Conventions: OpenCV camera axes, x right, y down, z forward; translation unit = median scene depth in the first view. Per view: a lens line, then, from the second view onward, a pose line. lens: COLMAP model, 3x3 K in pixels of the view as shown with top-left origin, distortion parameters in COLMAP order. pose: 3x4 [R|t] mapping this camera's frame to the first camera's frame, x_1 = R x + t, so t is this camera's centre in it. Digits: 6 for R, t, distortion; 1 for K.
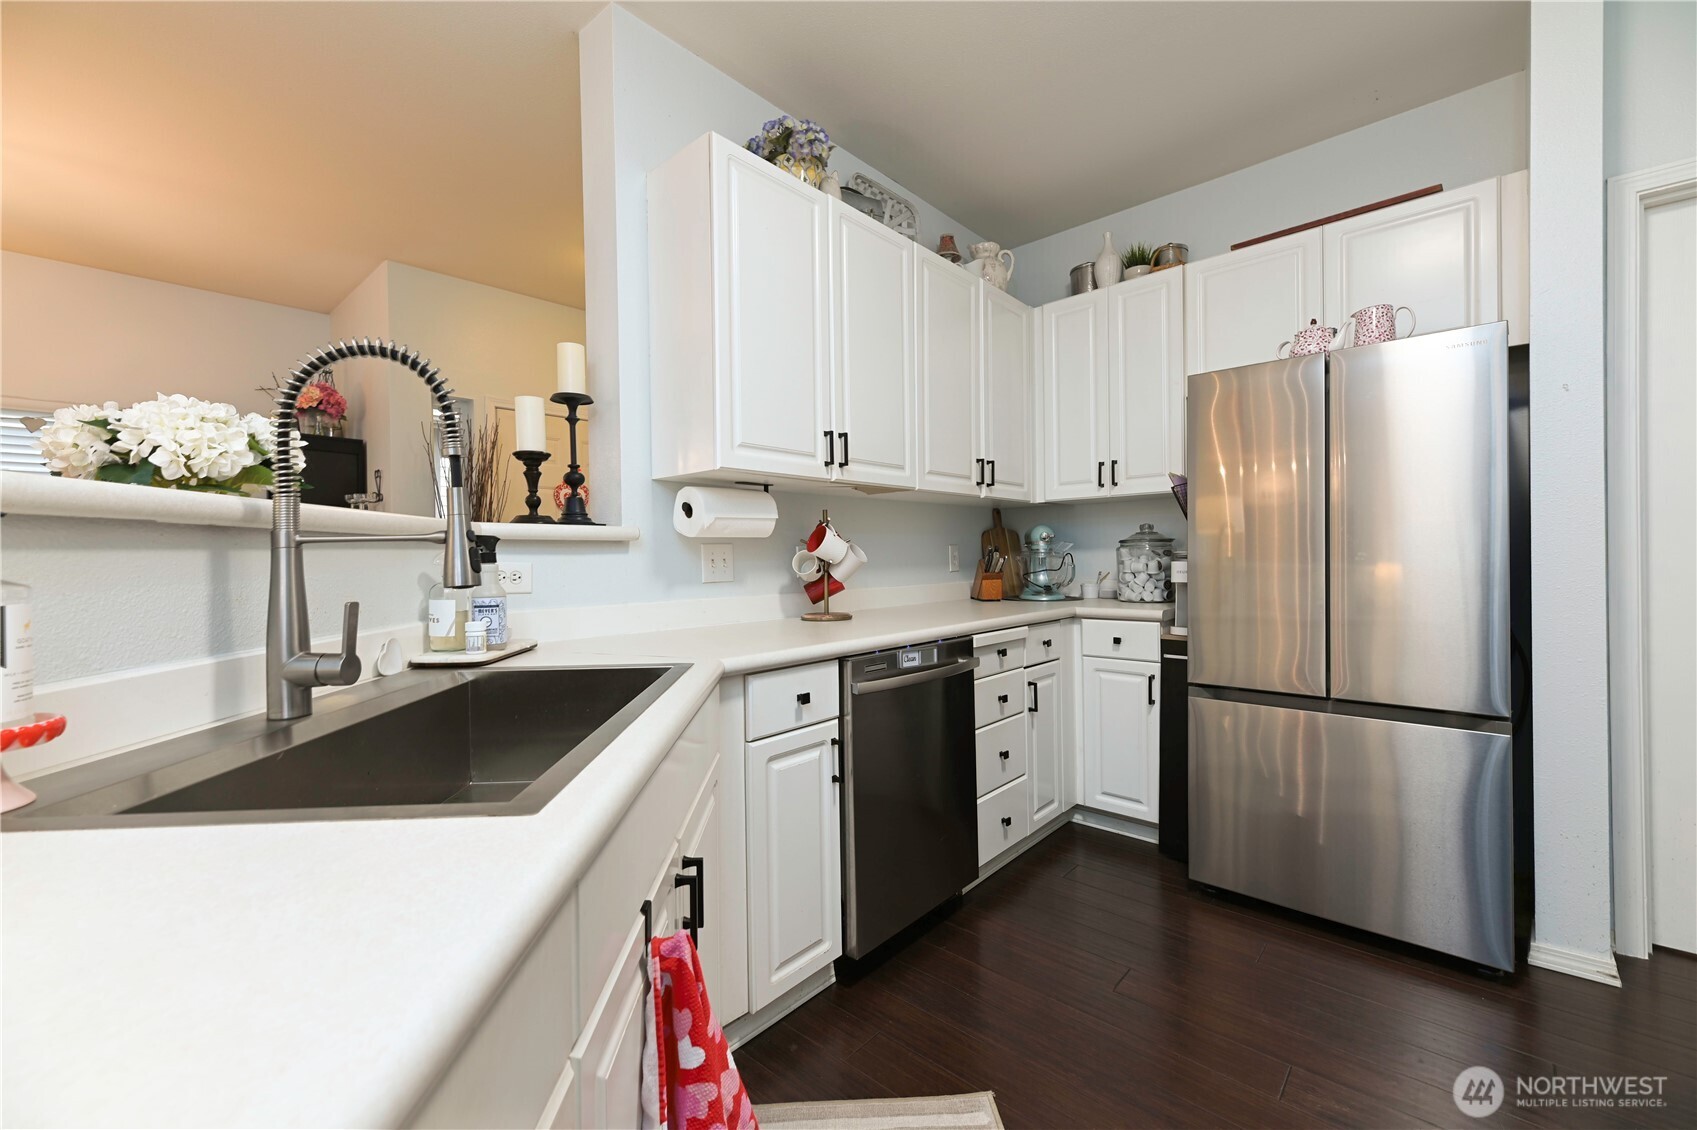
lens RADIAL K [[686.7, 0, 843.3], [0, 686.7, 561.8], [0, 0, 1]] dist [0.004486, -0.000318]
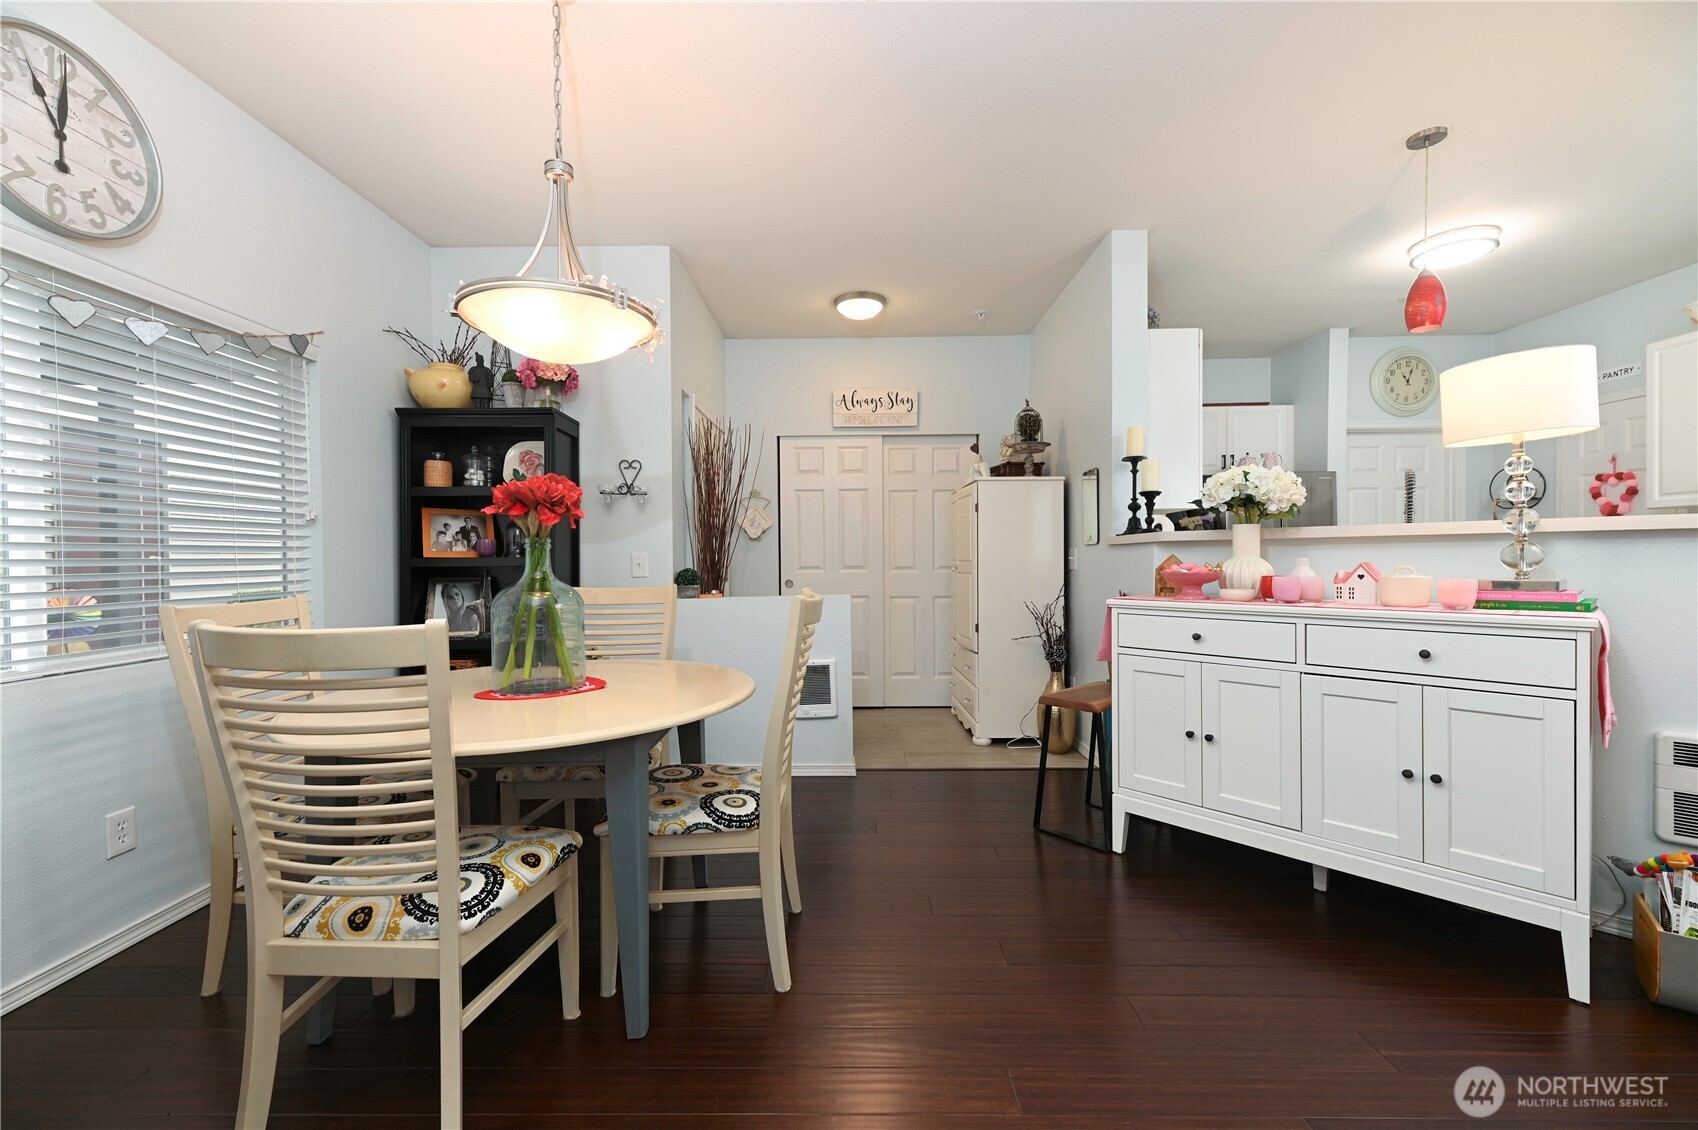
lens RADIAL K [[686.5, 0, 830.8], [0, 686.5, 569.4], [0, 0, 1]] dist [0.011386, -0.000340]
pose [[0.748622, -0.002348, 0.662993, -1.705563], [0.000990, 0.999997, 0.002423, 0.021391], [-0.662997, -0.001157, 0.748621, 0.202711]]
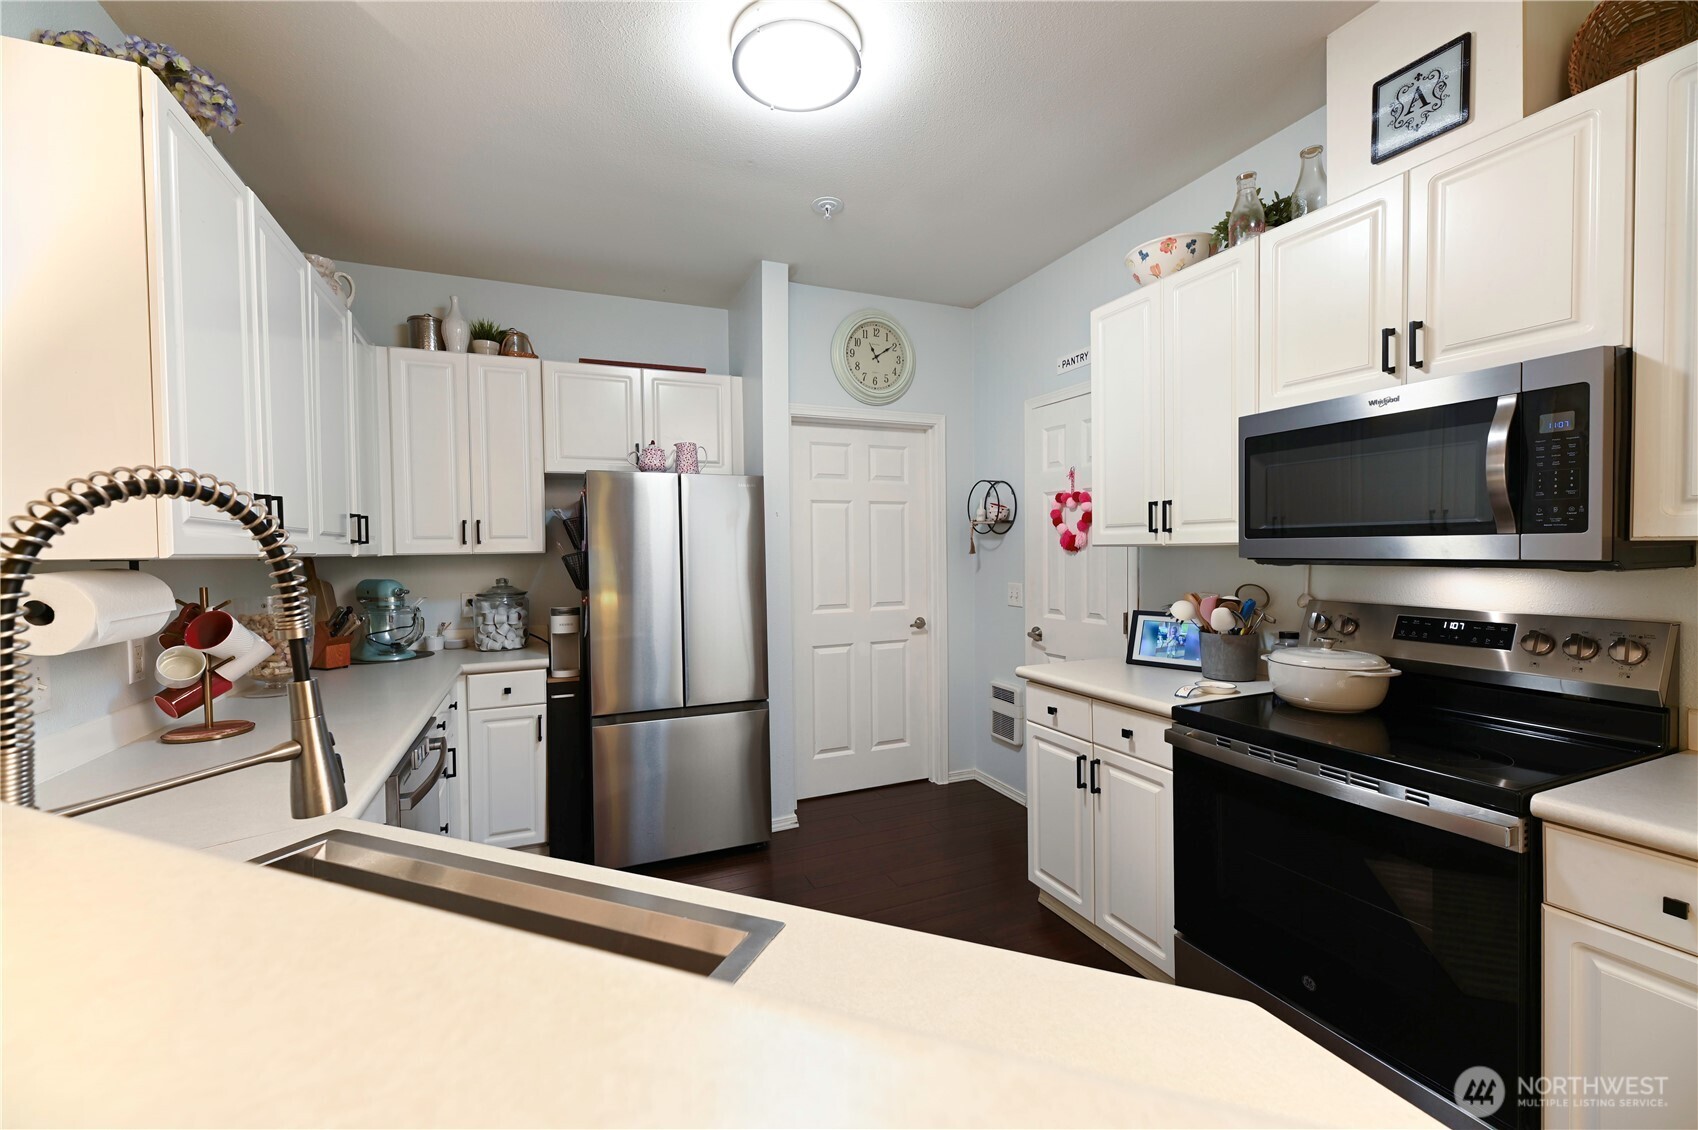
lens RADIAL K [[686.5, 0, 822.2], [0, 686.5, 565.4], [0, 0, 1]] dist [0.011386, -0.000340]
pose [[0.429681, -0.013478, 0.902880, -0.421077], [0.015231, 0.999855, 0.007676, -0.096410], [-0.902852, 0.010454, 0.429824, 0.075666]]
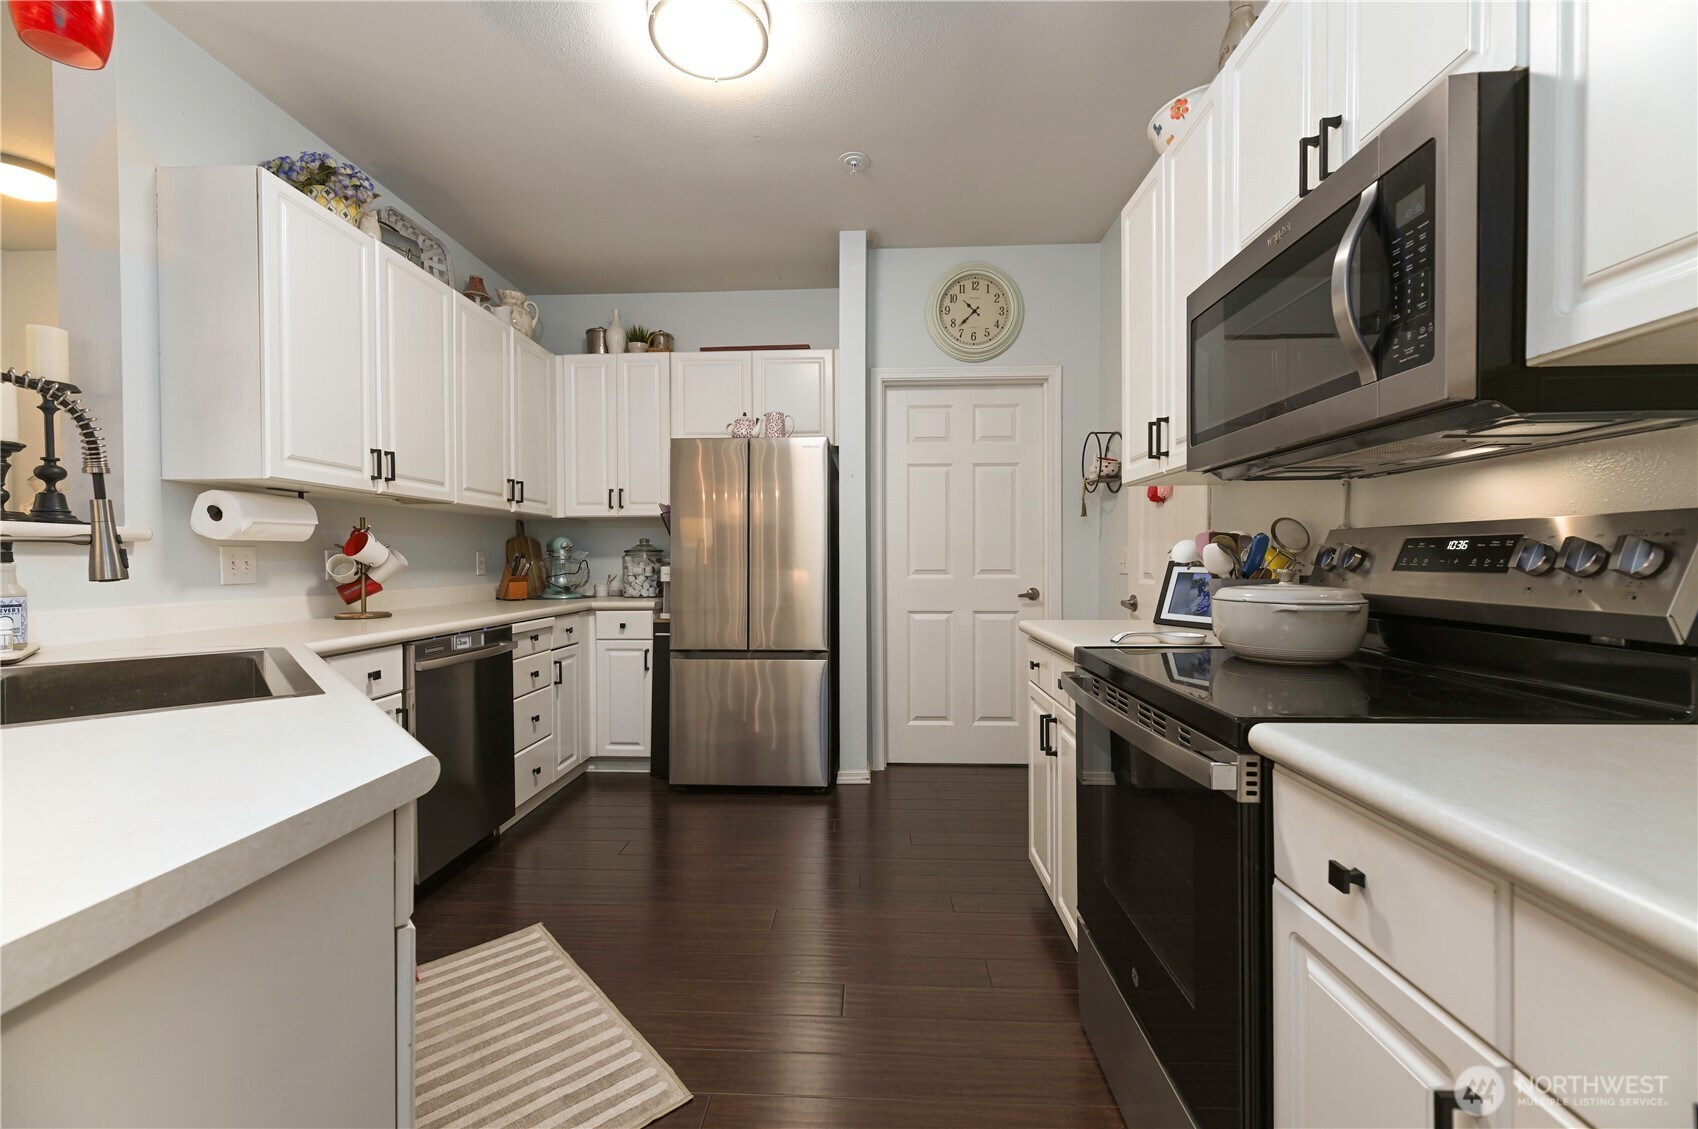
lens RADIAL K [[686.5, 0, 834.6], [0, 686.5, 567.2], [0, 0, 1]] dist [0.011386, -0.000340]
pose [[0.776711, 0.005127, 0.629836, -0.136155], [-0.003409, 0.999986, -0.003936, 0.005296], [-0.629848, 0.000910, 0.776718, -0.328261]]
